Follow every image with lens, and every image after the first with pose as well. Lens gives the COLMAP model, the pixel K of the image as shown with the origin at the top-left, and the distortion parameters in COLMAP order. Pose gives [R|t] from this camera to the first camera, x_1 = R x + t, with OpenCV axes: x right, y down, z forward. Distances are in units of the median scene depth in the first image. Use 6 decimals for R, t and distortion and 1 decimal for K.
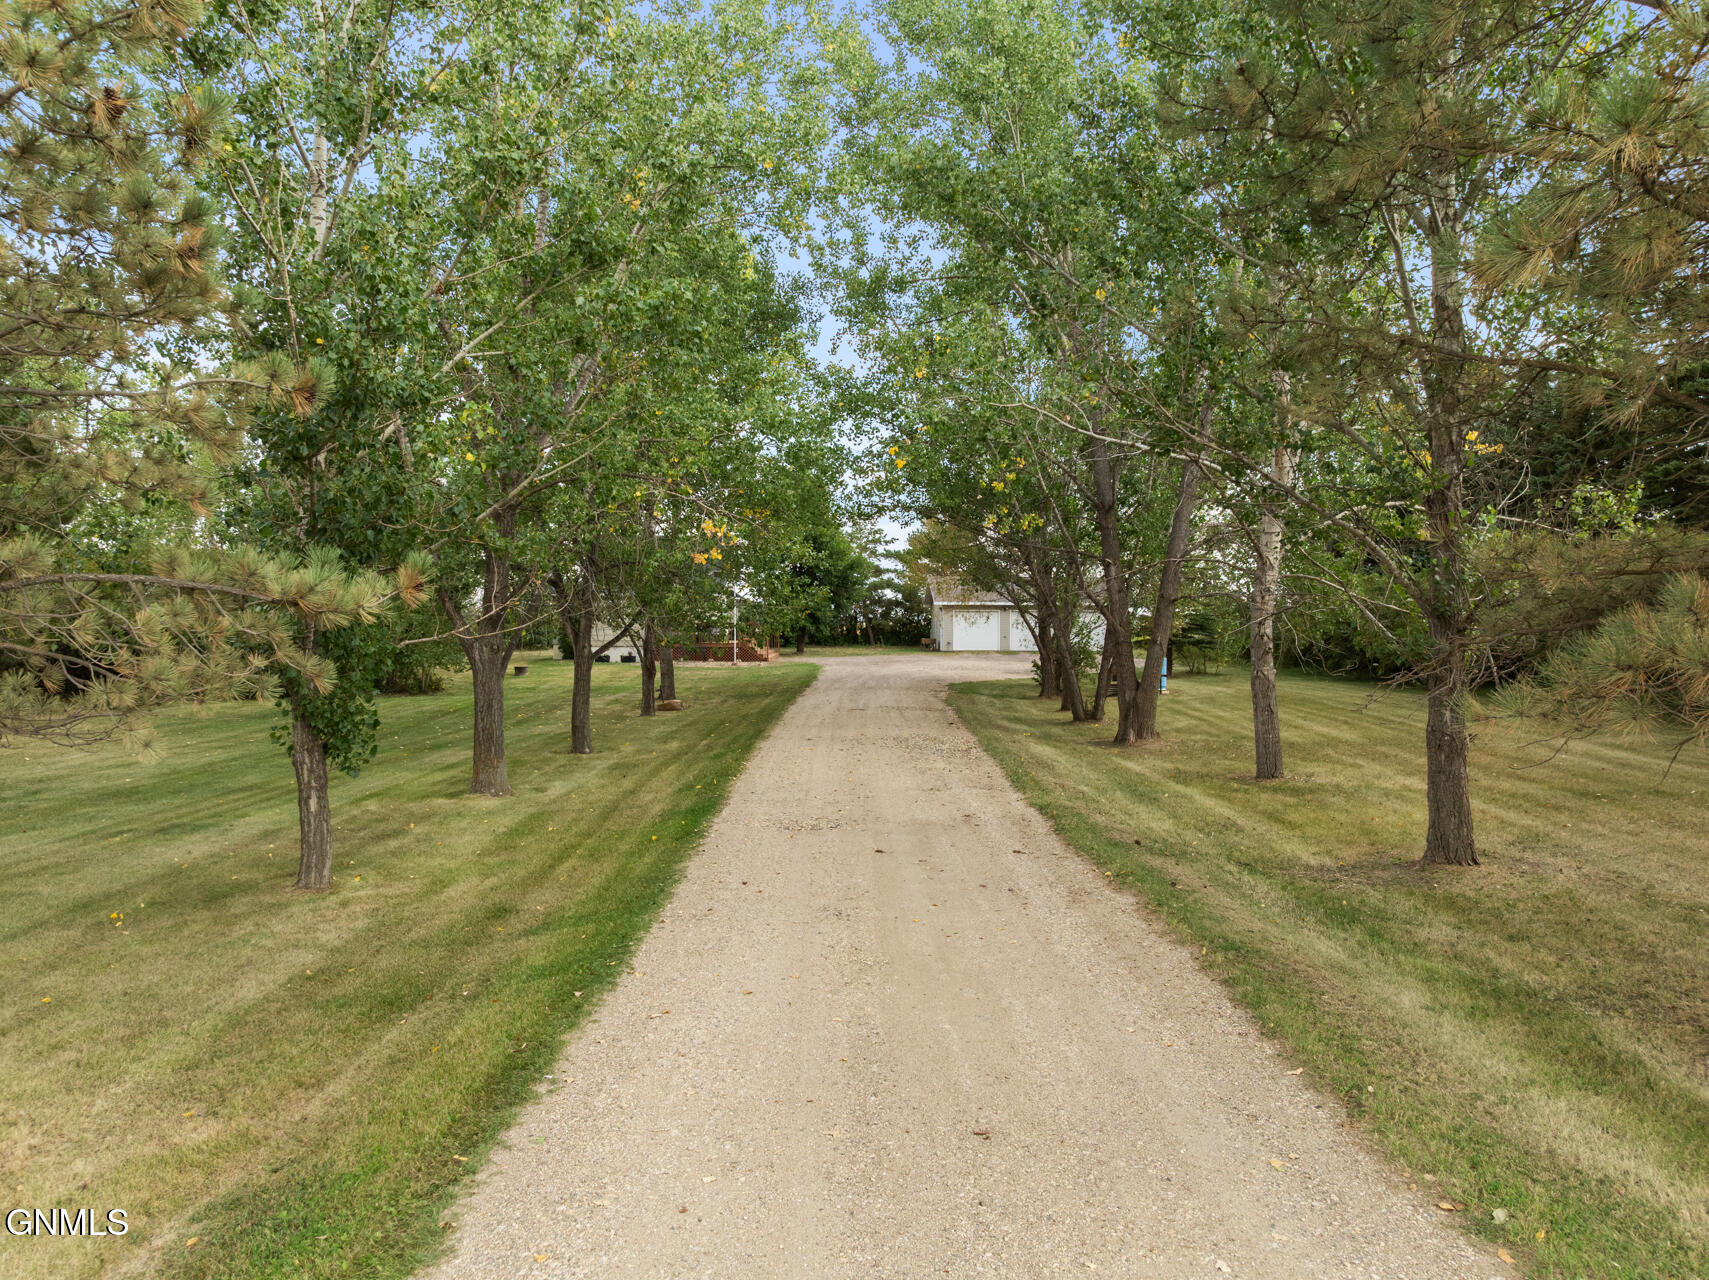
lens RADIAL K [[1192.3, 0, 855.0], [0, 1192.3, 637.4], [0, 0, 1]] dist [-0.030519, -0.000418]
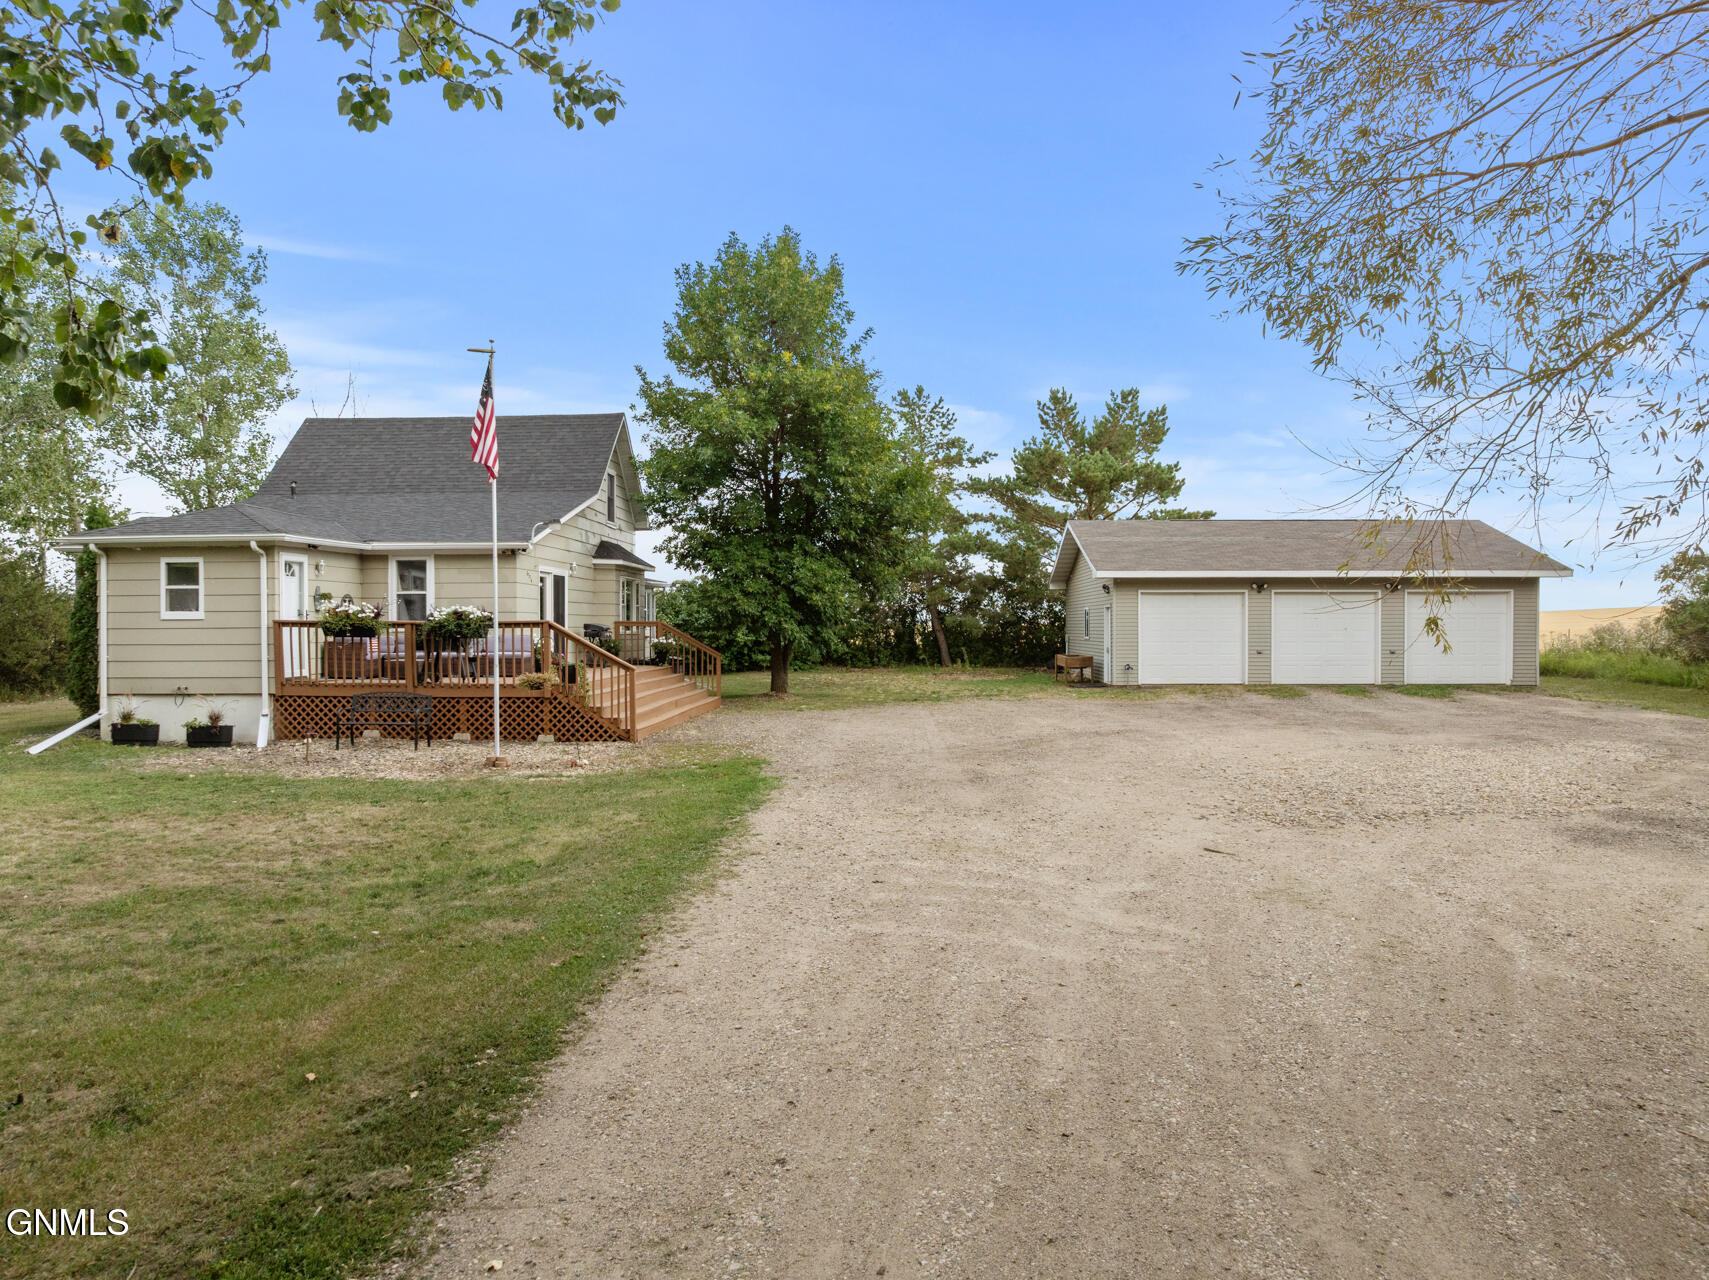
lens RADIAL K [[1192.3, 0, 853.8], [0, 1192.3, 634.6], [0, 0, 1]] dist [-0.030519, -0.000418]
pose [[0.997608, -0.006648, -0.068803, 0.010395], [0.006473, 0.999975, -0.002759, -0.005735], [0.068820, 0.002307, 0.997626, 0.495838]]
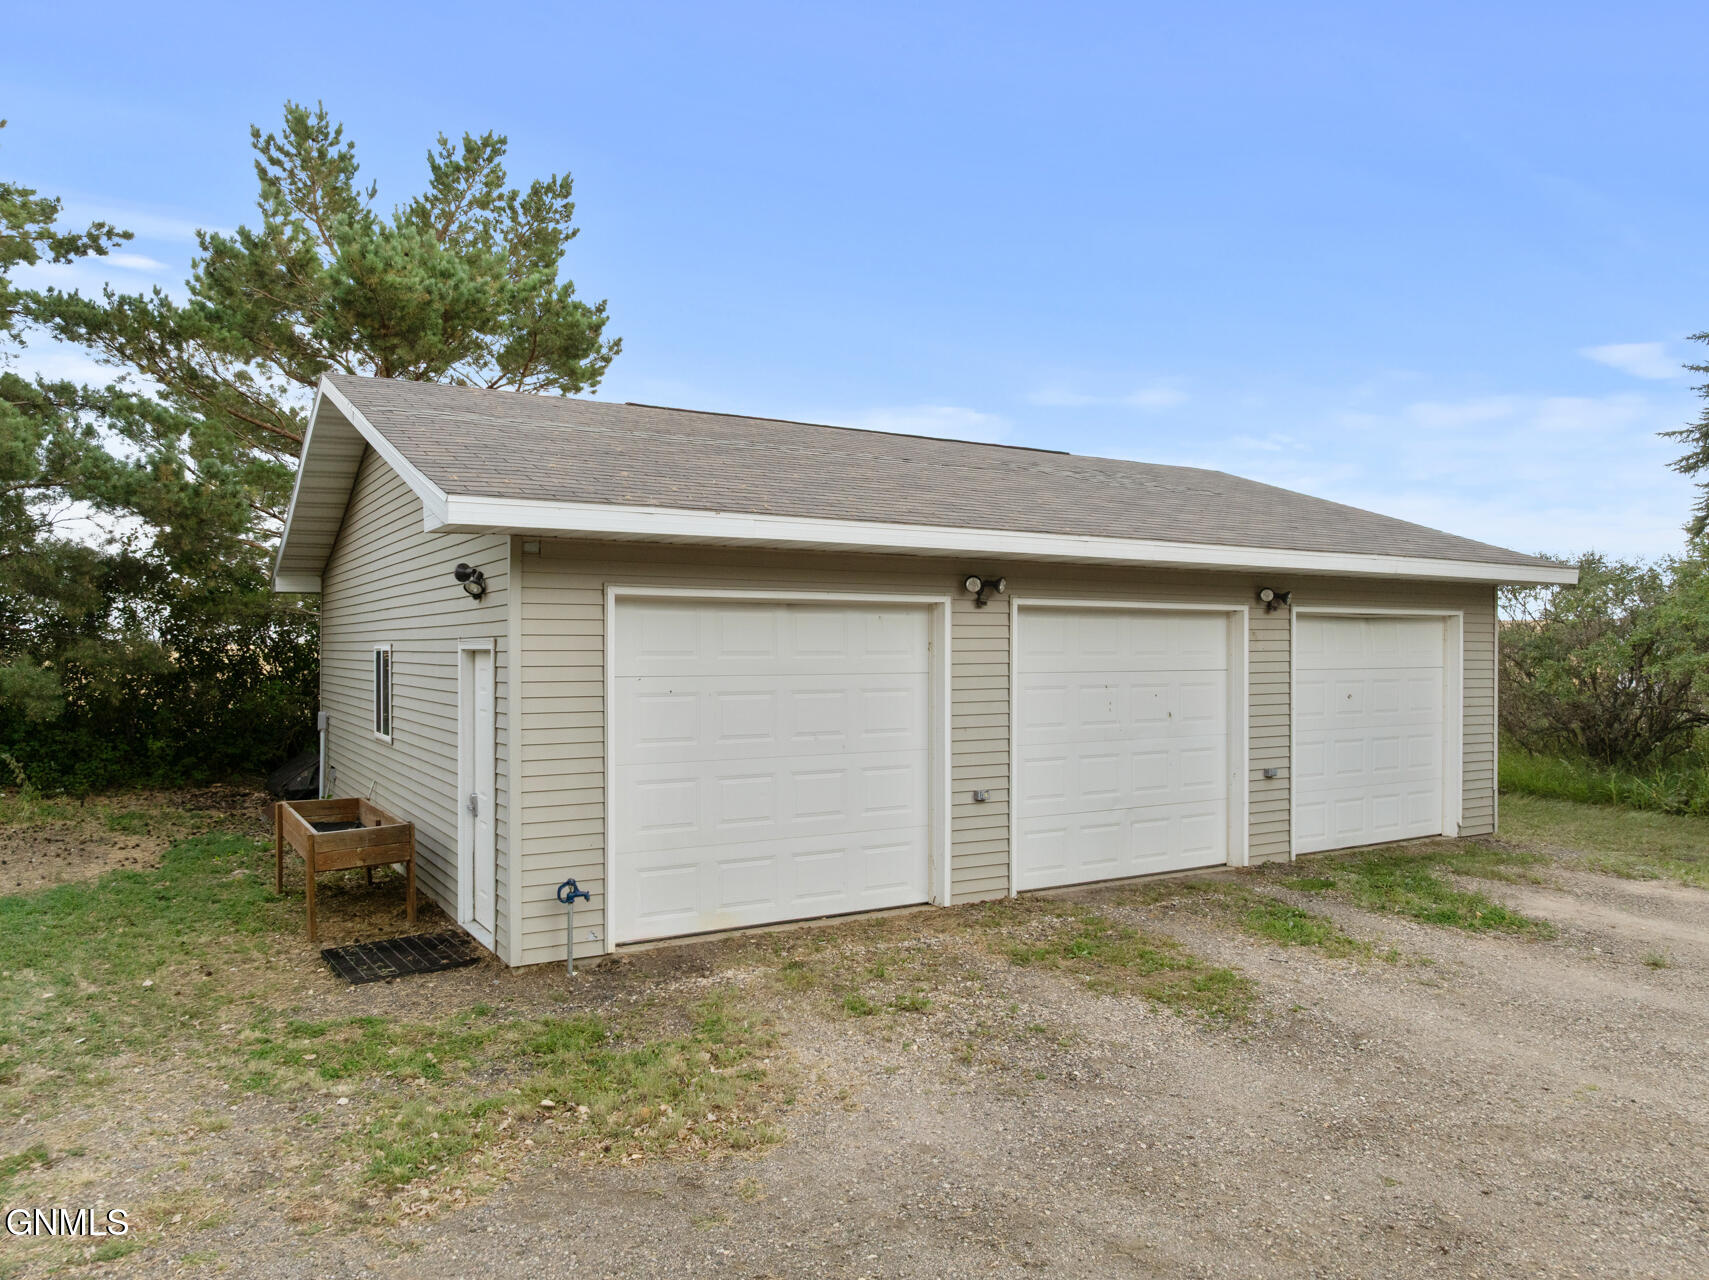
lens RADIAL K [[1192.3, 0, 856.7], [0, 1192.3, 641.8], [0, 0, 1]] dist [-0.030519, -0.000418]
pose [[0.866145, -0.001405, 0.499792, 0.042875], [0.008474, 0.999894, -0.011876, -0.014122], [-0.499722, 0.014521, 0.866064, 0.778370]]
